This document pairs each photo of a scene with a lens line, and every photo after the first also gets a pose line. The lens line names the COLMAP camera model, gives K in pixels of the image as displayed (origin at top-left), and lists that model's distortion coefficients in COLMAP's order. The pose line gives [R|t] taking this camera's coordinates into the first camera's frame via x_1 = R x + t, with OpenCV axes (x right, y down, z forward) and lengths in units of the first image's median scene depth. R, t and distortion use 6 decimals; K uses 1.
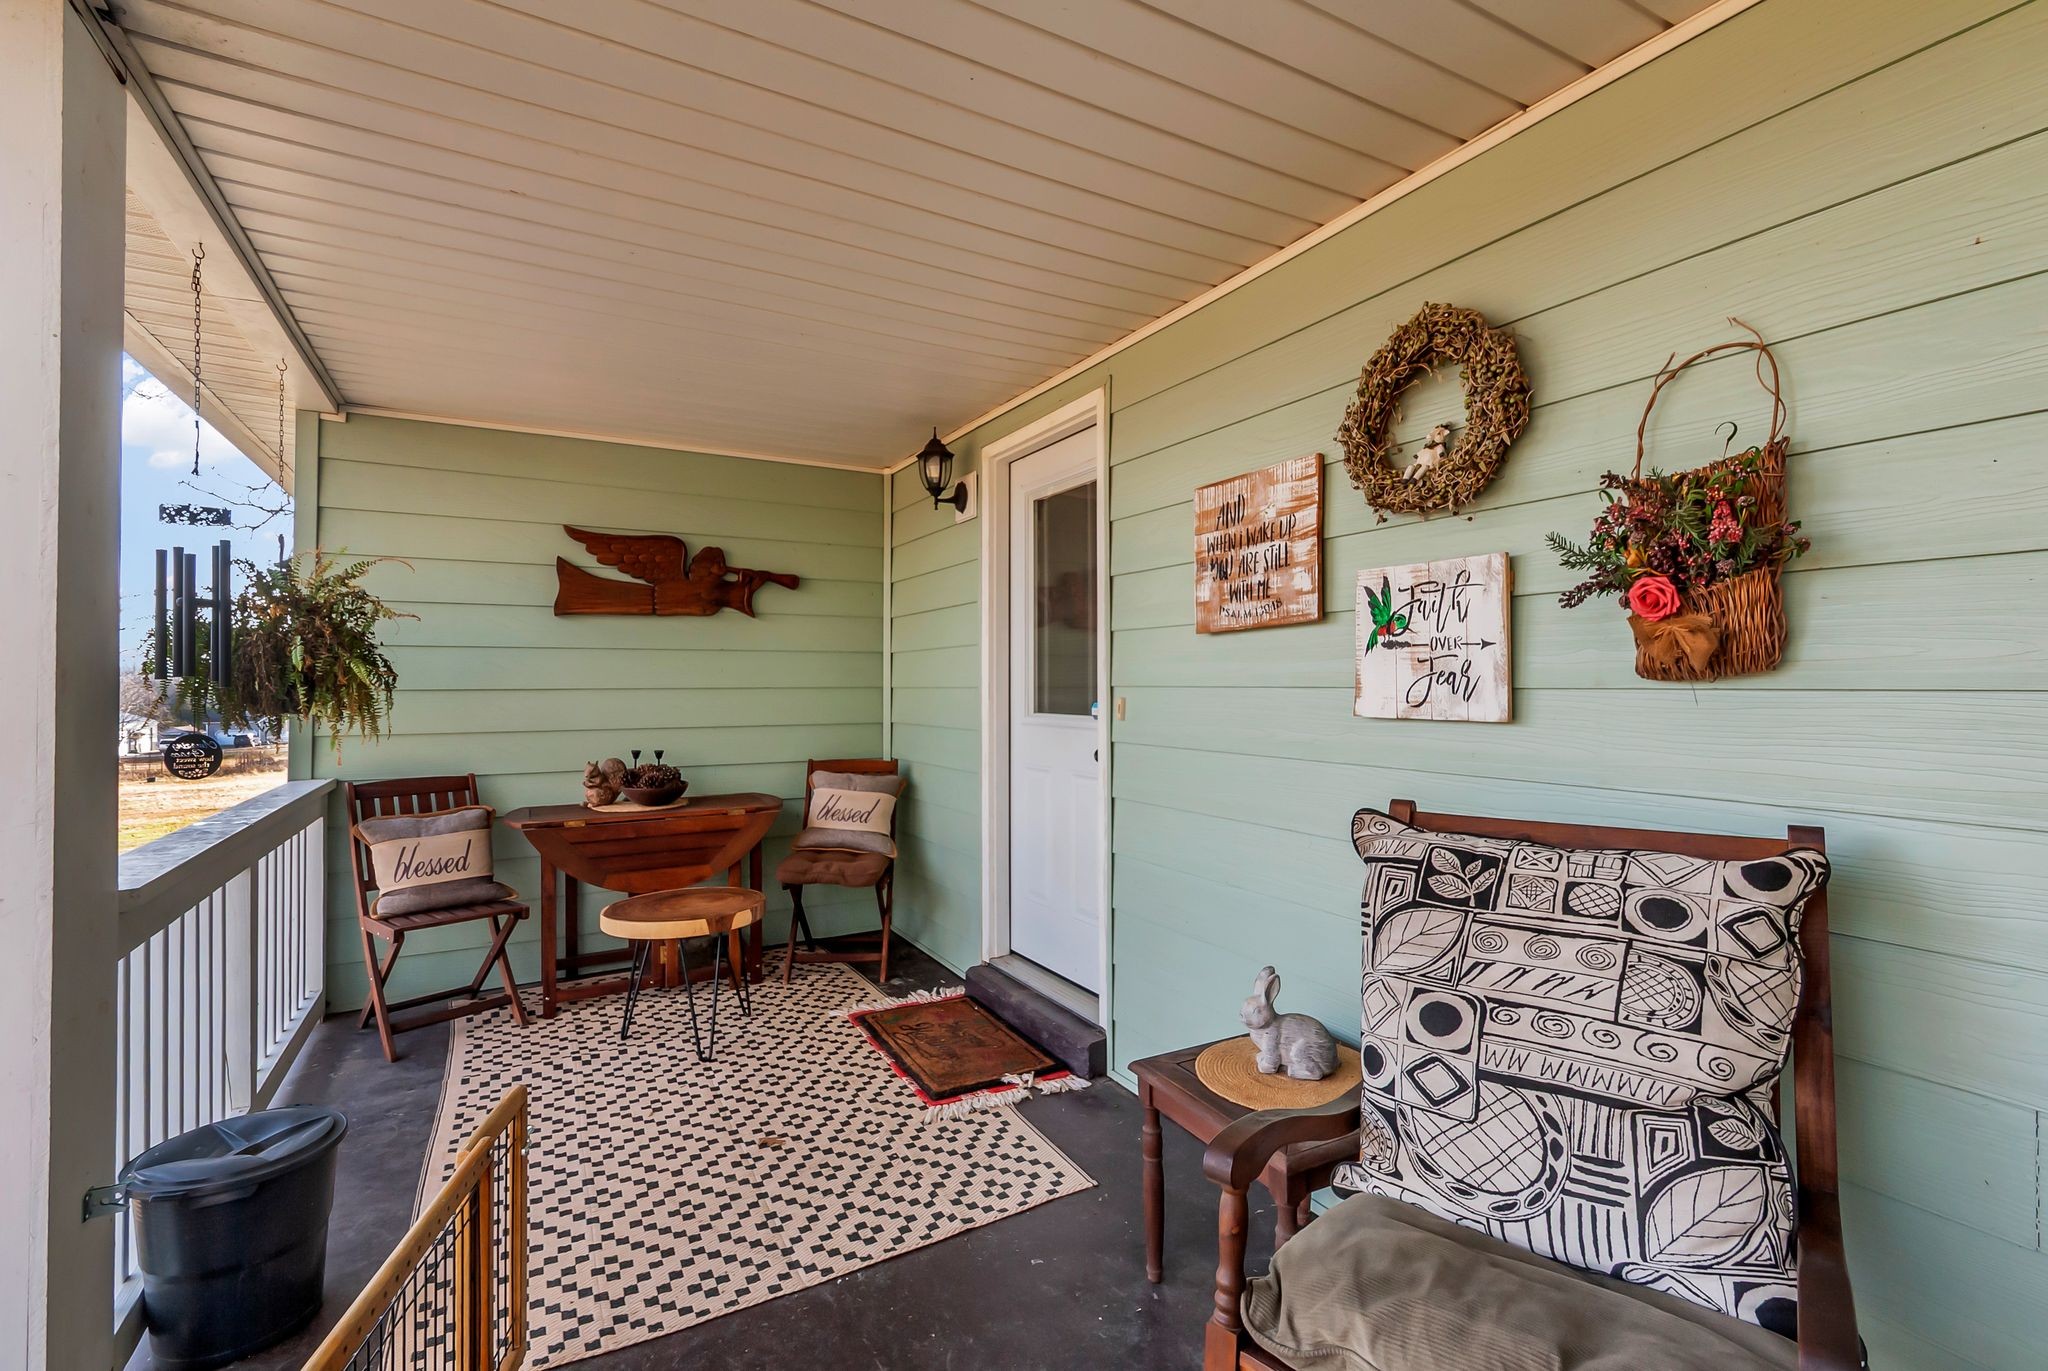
lens RADIAL K [[928.4, 0, 1033.9], [0, 928.4, 681.8], [0, 0, 1]] dist [0.000169, 0.000012]
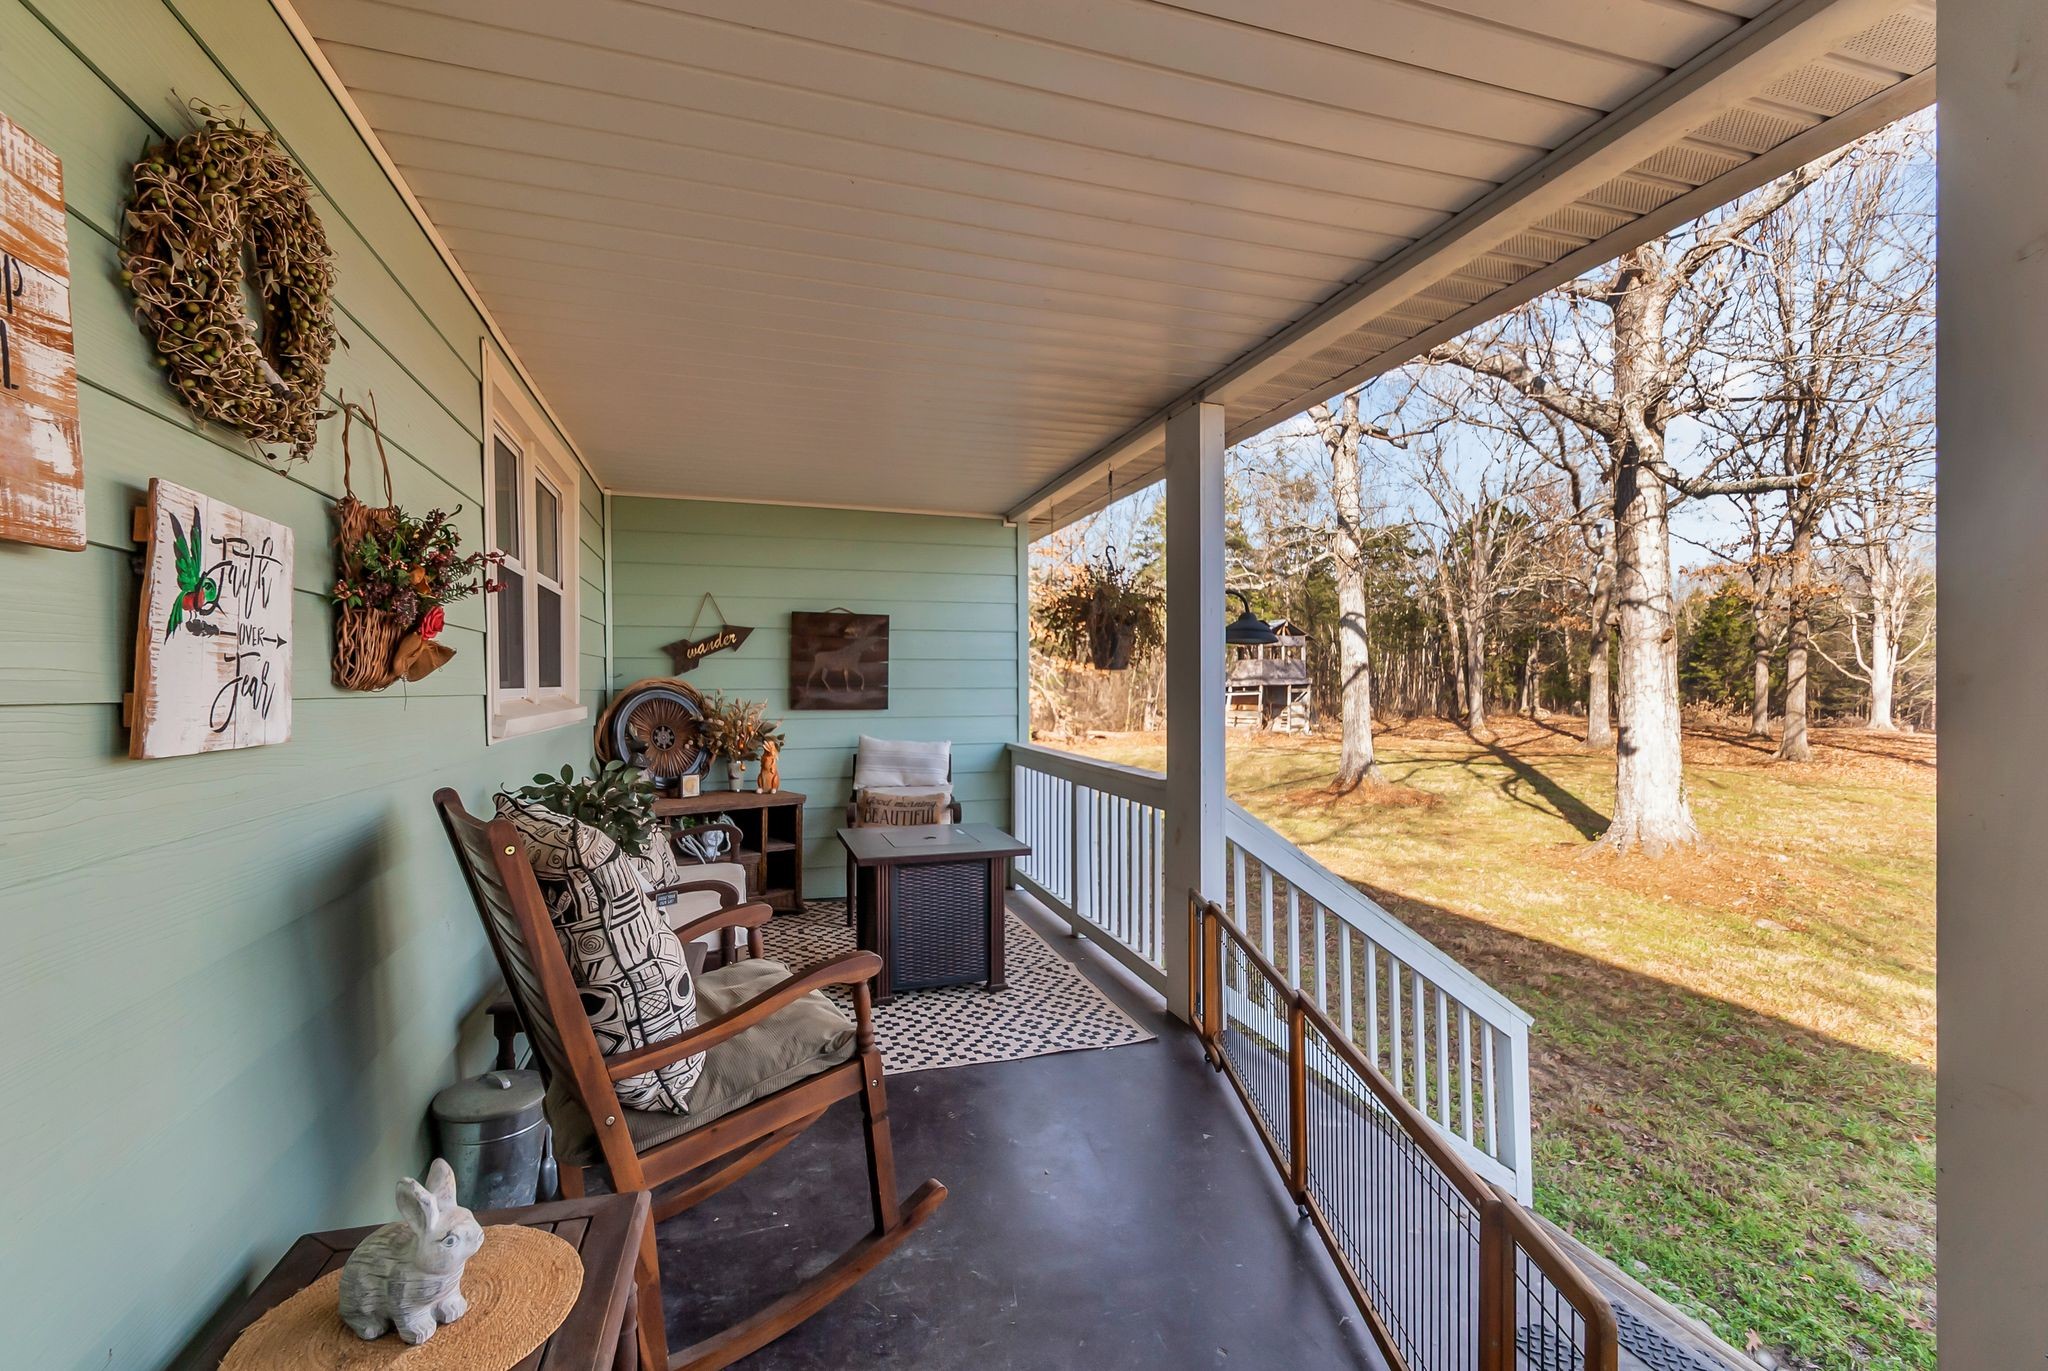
lens RADIAL K [[928.4, 0, 1021.2], [0, 928.4, 687.2], [0, 0, 1]] dist [0.000169, 0.000012]
pose [[-0.981926, -0.004145, 0.189218, -0.238147], [-0.005002, 0.999979, -0.004052, -0.002755], [-0.189197, -0.004926, -0.981927, 1.494244]]
